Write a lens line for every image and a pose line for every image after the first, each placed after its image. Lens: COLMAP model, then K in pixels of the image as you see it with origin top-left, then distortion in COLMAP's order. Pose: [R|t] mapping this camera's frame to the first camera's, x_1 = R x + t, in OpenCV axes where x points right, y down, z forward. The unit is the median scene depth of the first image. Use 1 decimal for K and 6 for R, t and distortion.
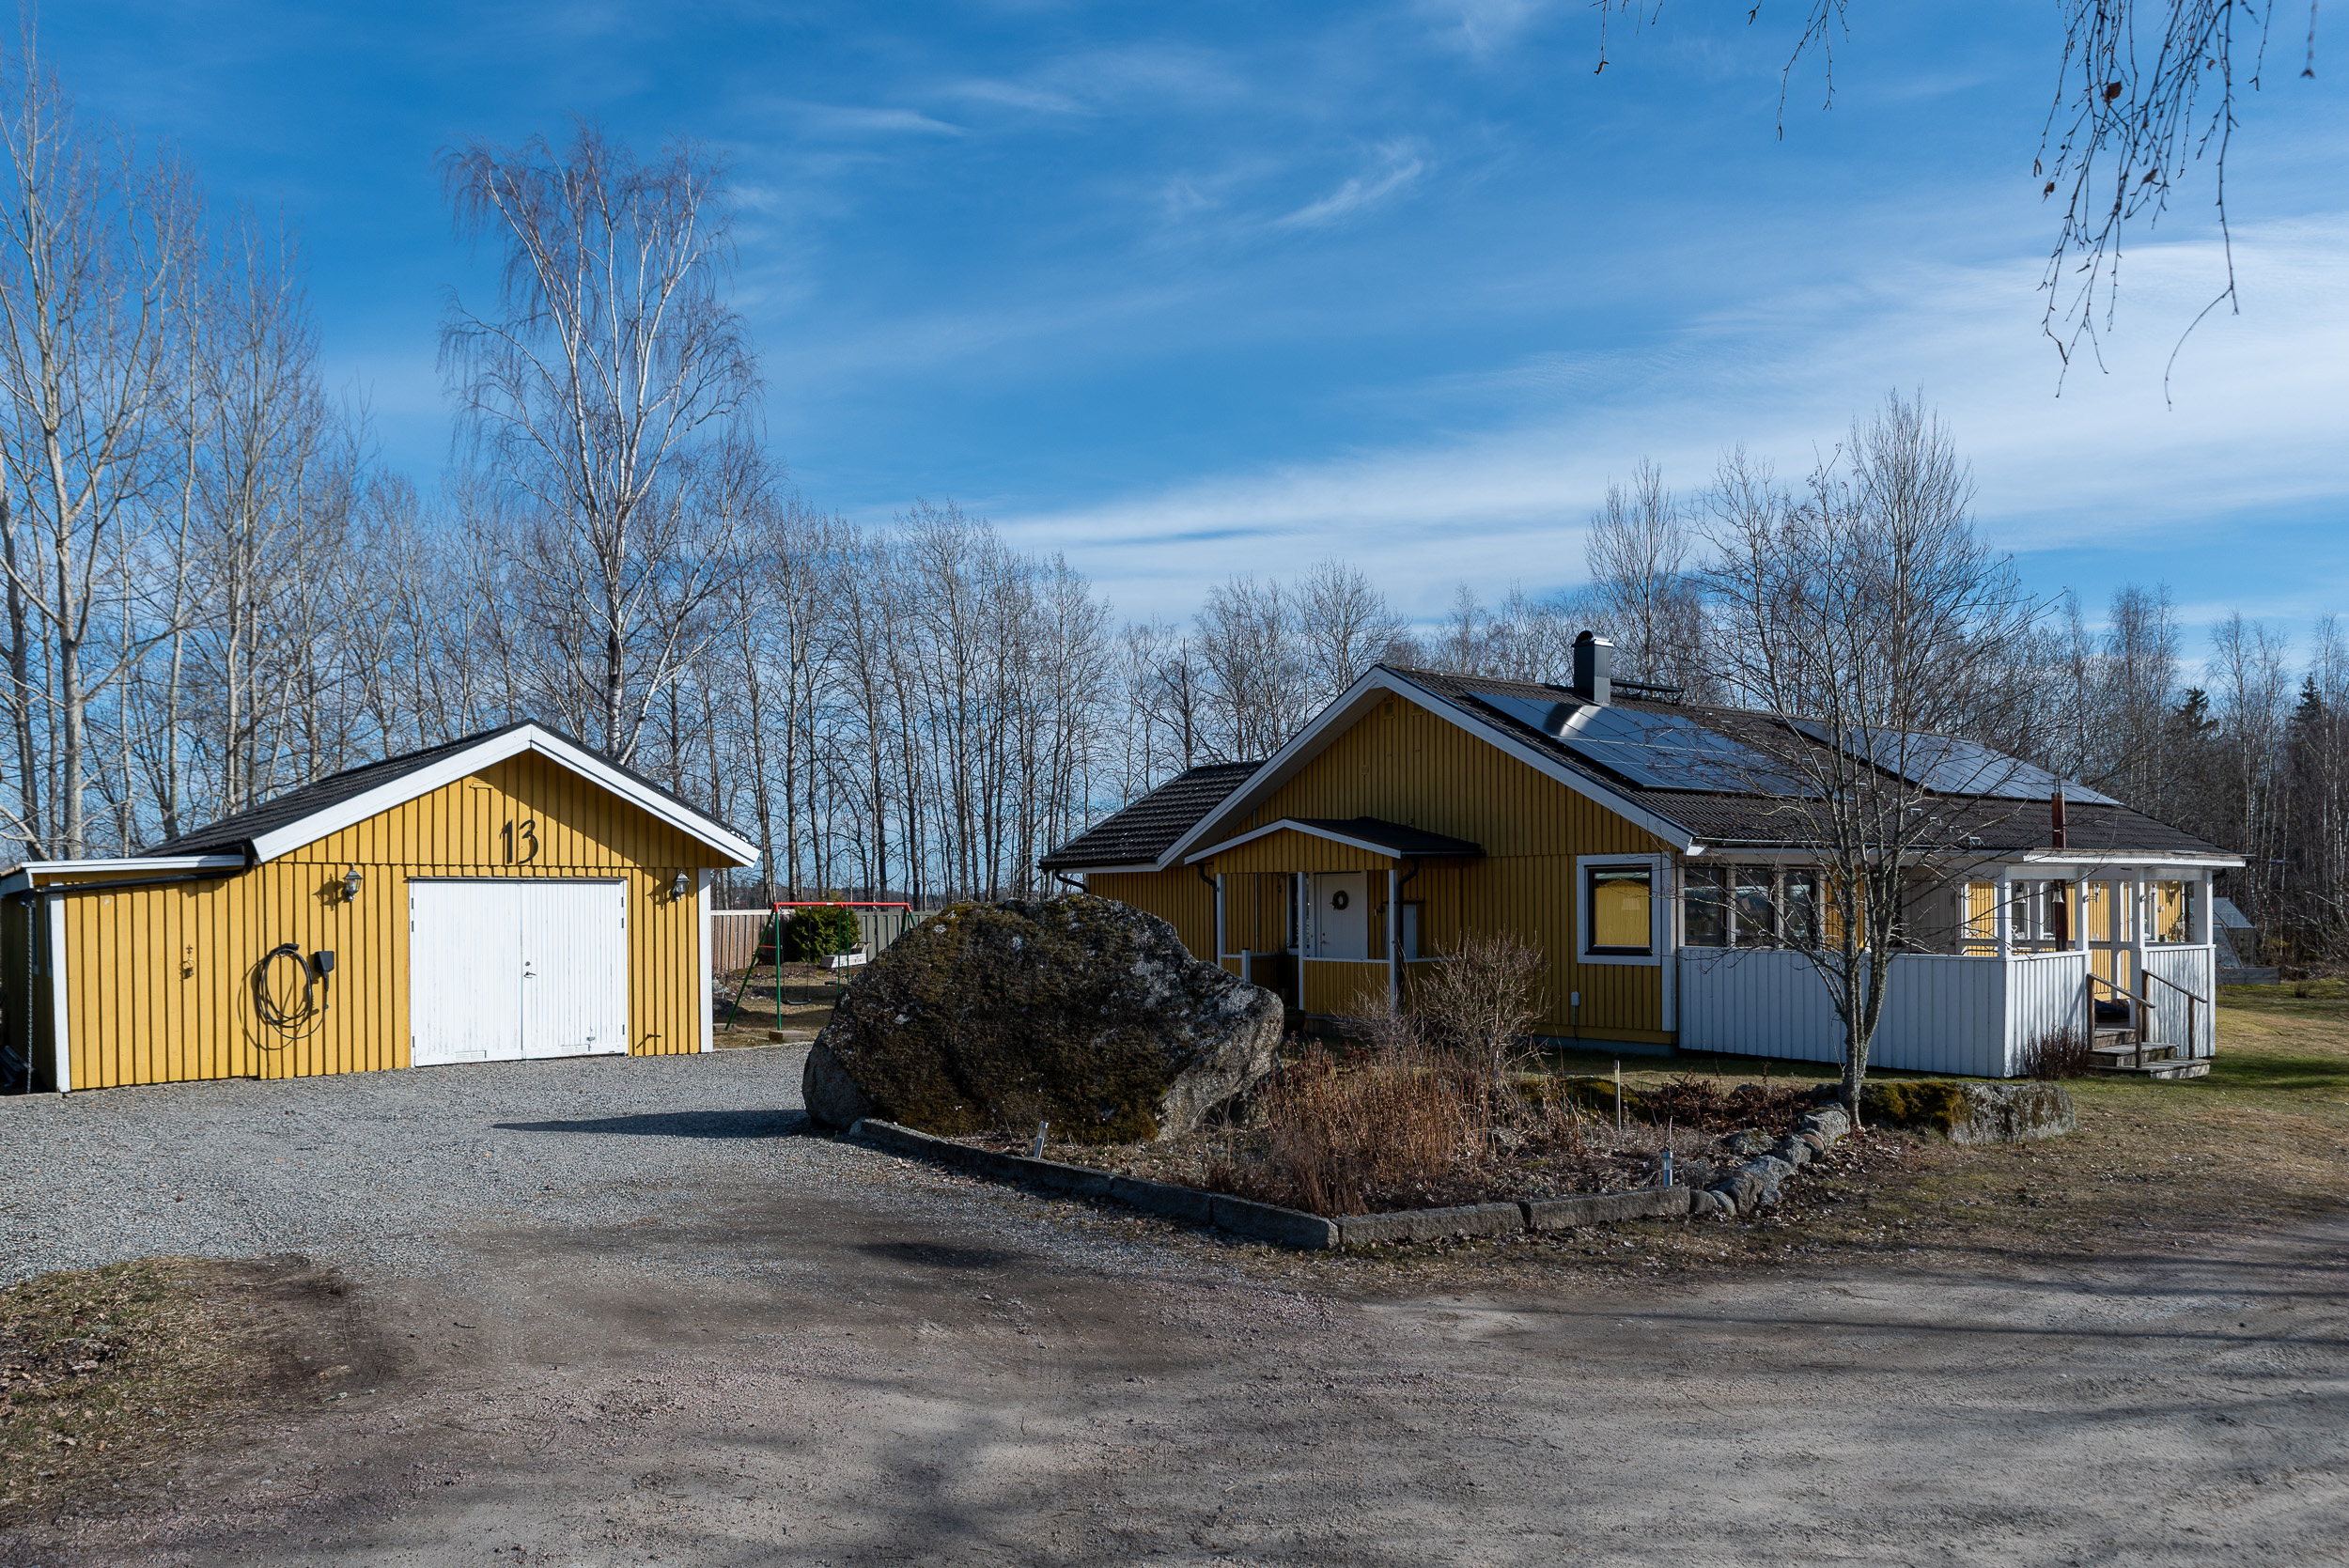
lens RADIAL K [[1618.1, 0, 1192.0], [0, 1618.1, 905.6], [0, 0, 1]] dist [0.011342, -0.010935]
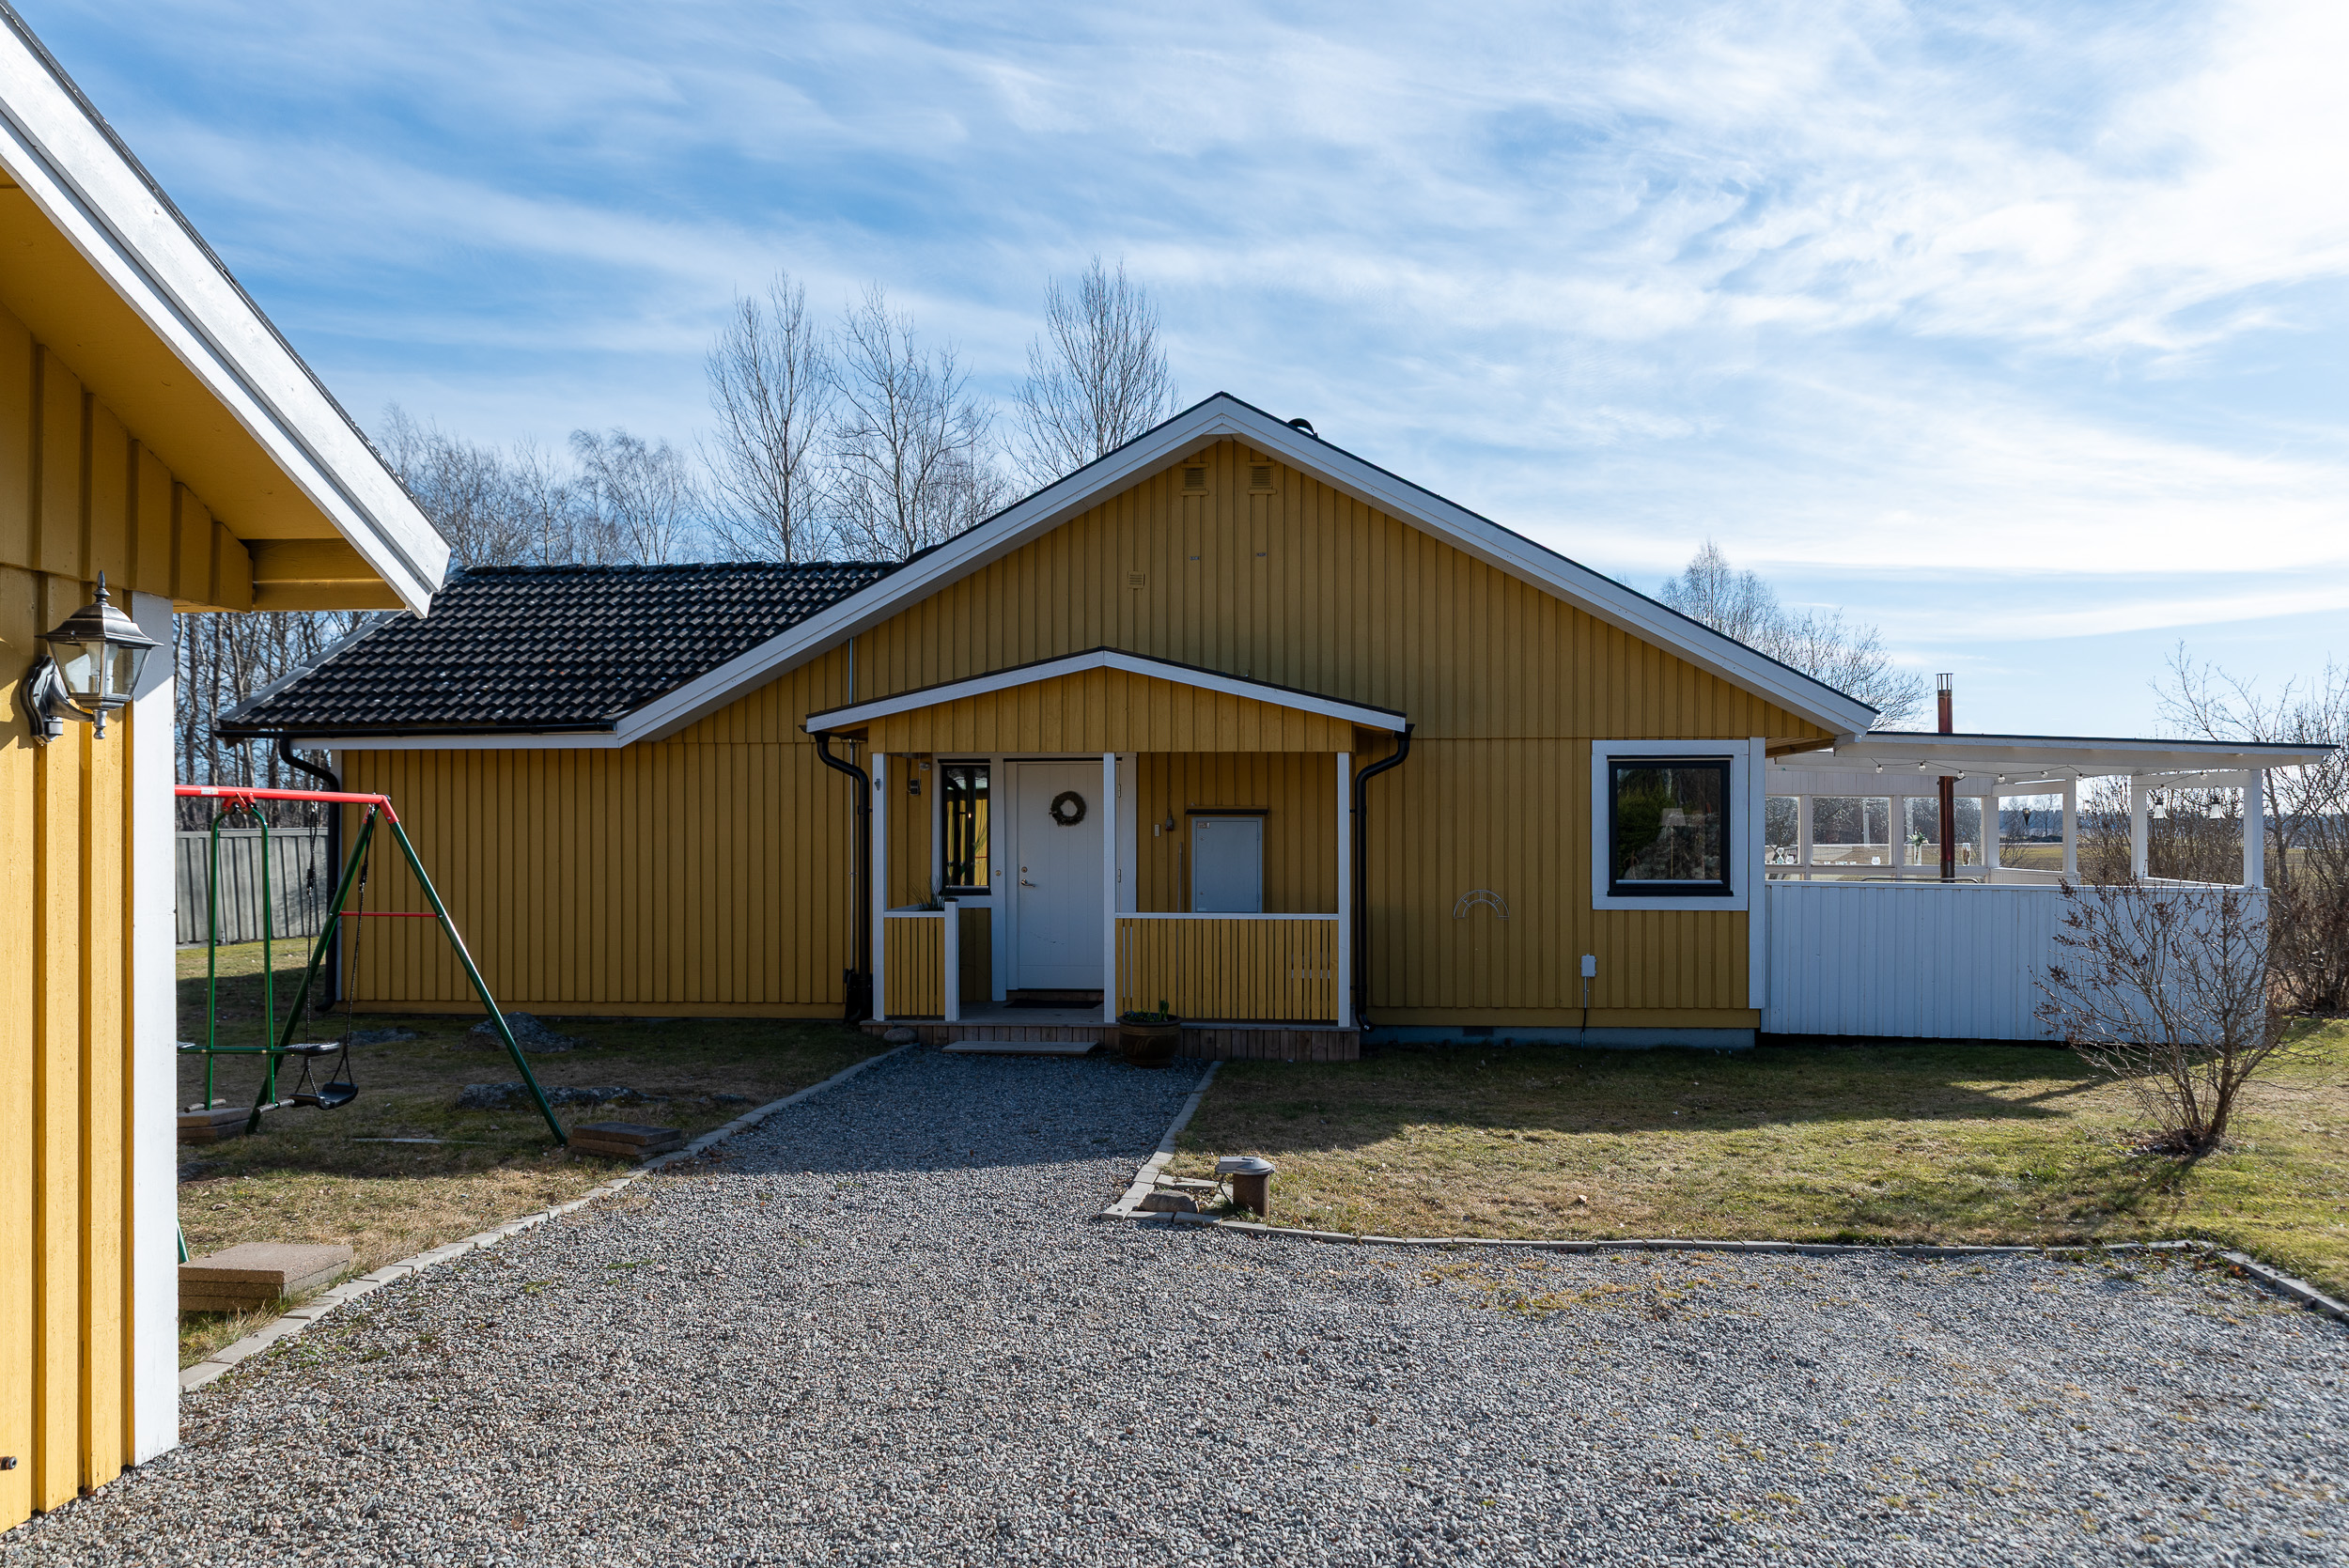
lens RADIAL K [[1618.1, 0, 1232.5], [0, 1618.1, 820.1], [0, 0, 1]] dist [0.011342, -0.010935]
pose [[0.700584, 0.007978, 0.713525, -0.360804], [-0.001094, 0.999948, -0.010106, 0.008422], [-0.713569, 0.006299, 0.700557, 0.763519]]
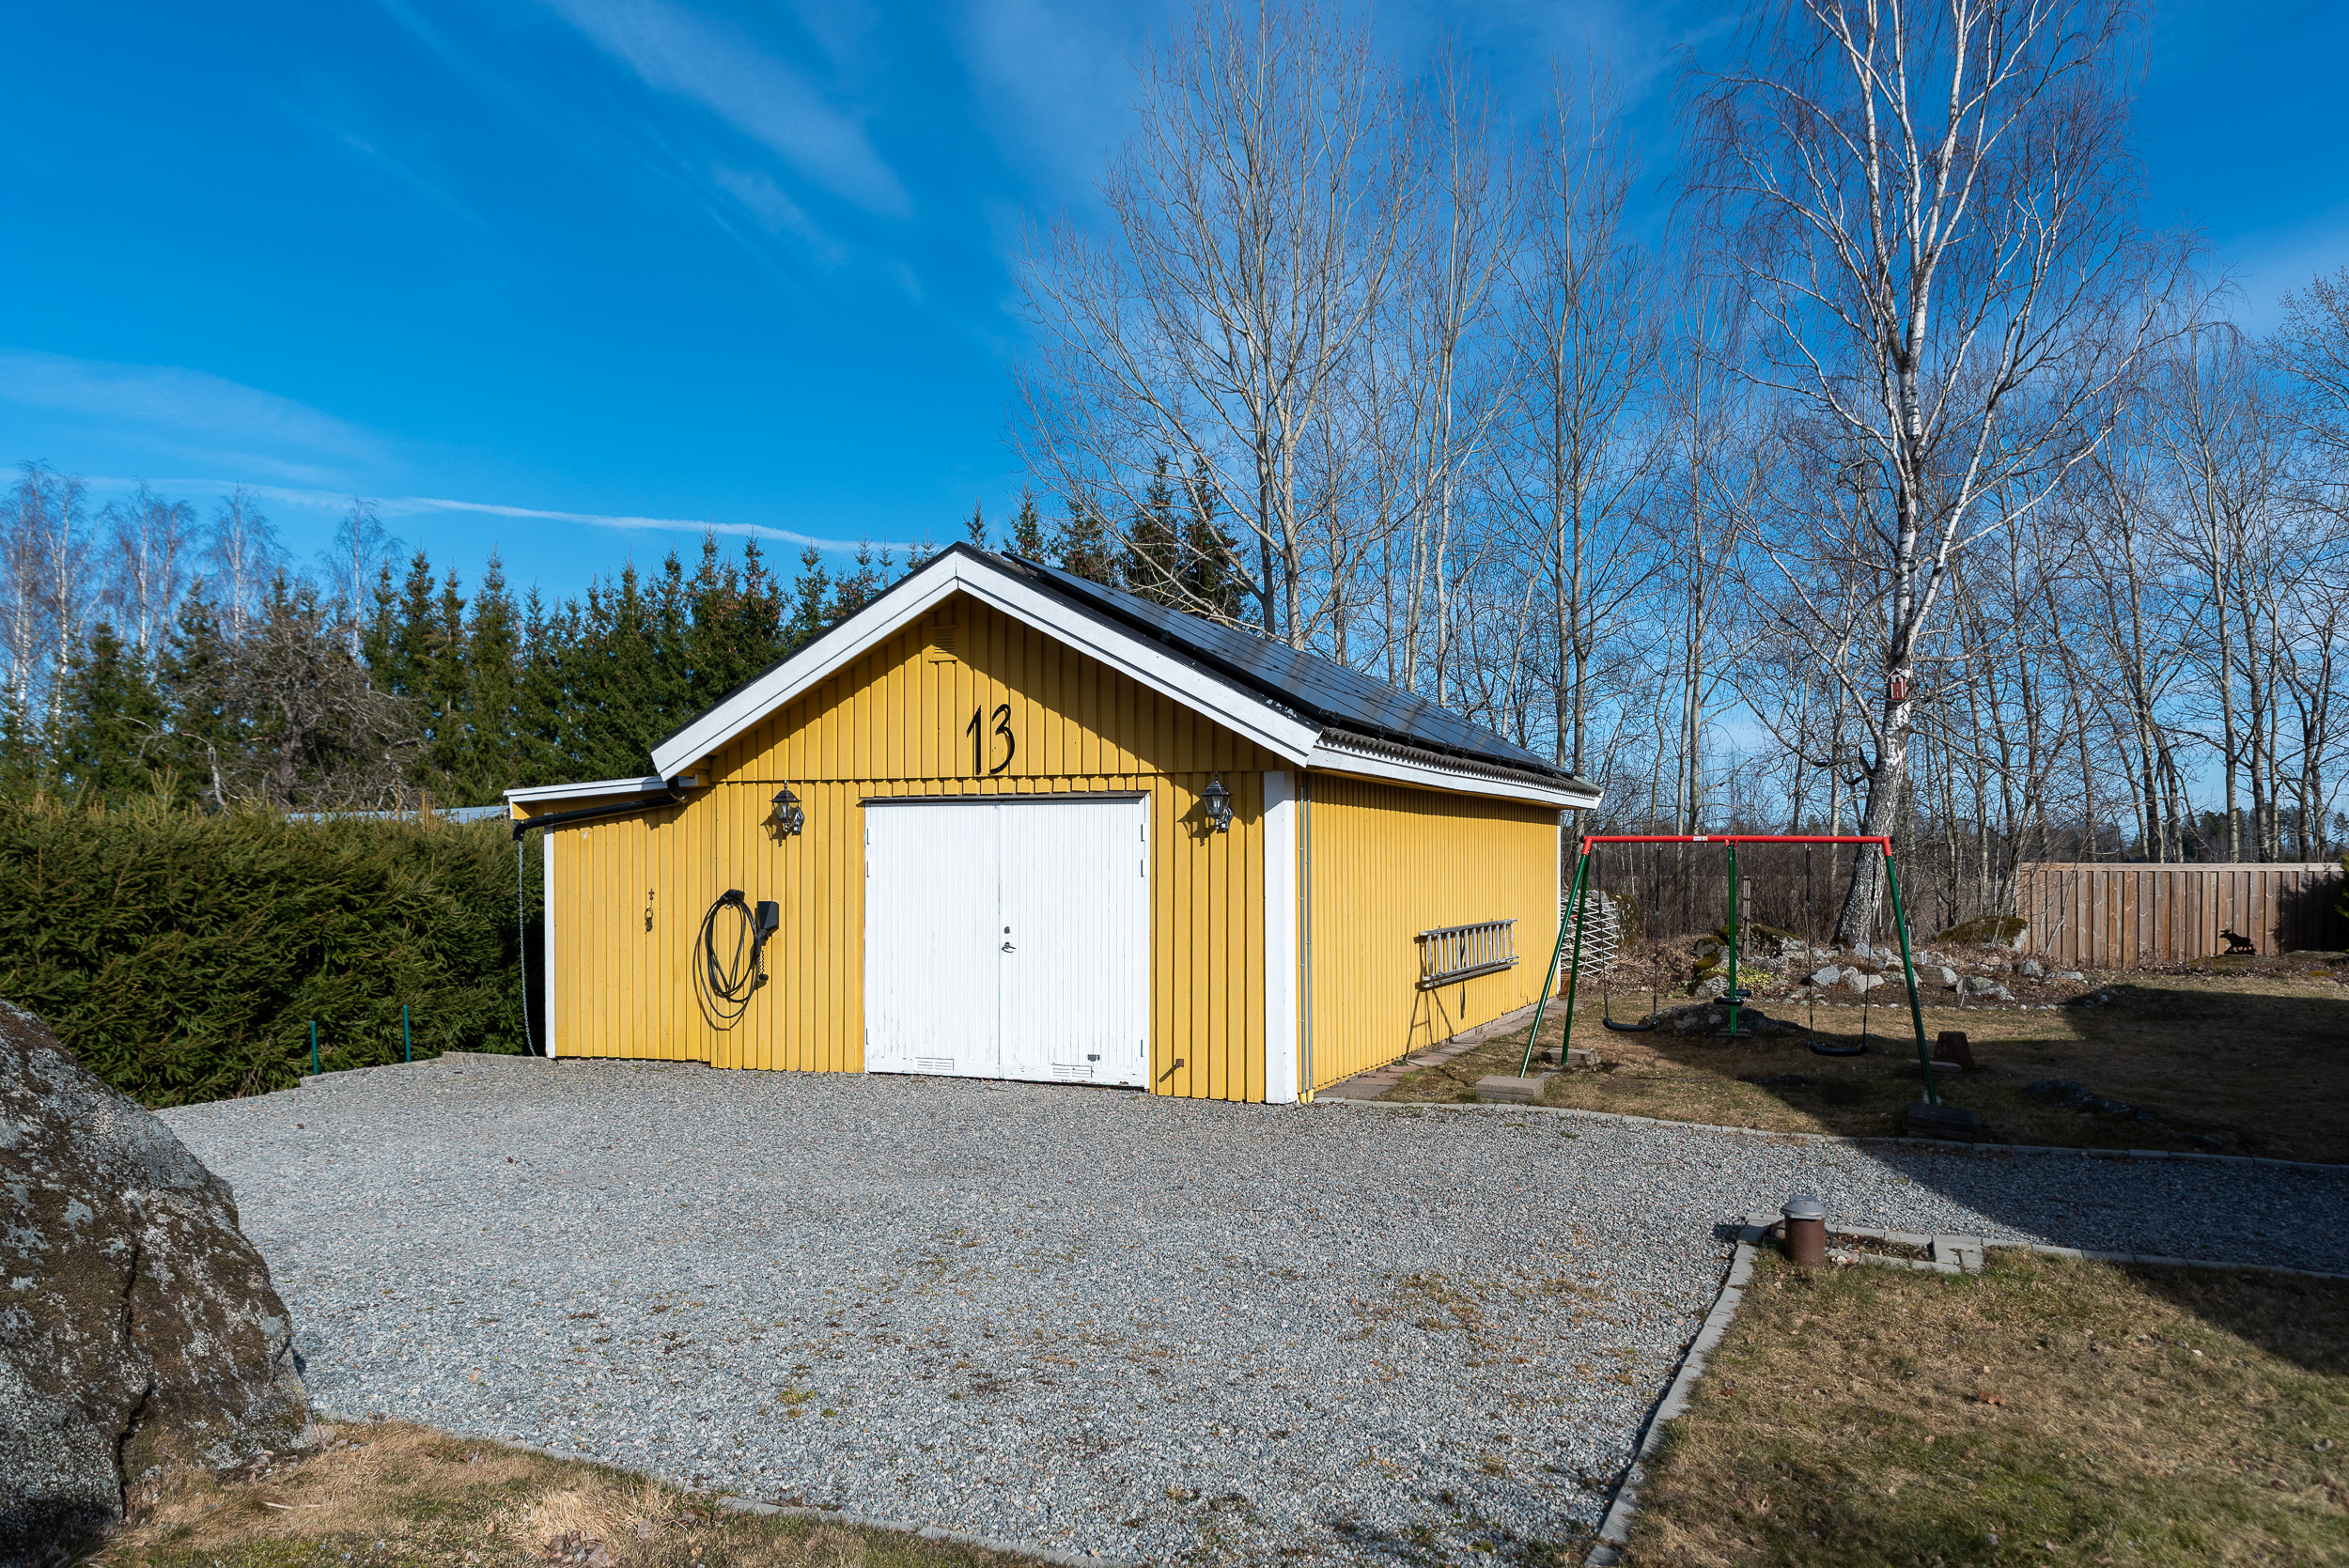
lens RADIAL K [[1618.1, 0, 1243.2], [0, 1618.1, 852.1], [0, 0, 1]] dist [0.011342, -0.010935]
pose [[0.486223, -0.001406, -0.873834, 0.182841], [-0.004155, 0.999984, -0.003921, 0.006883], [0.873825, 0.005537, 0.486209, 0.735331]]
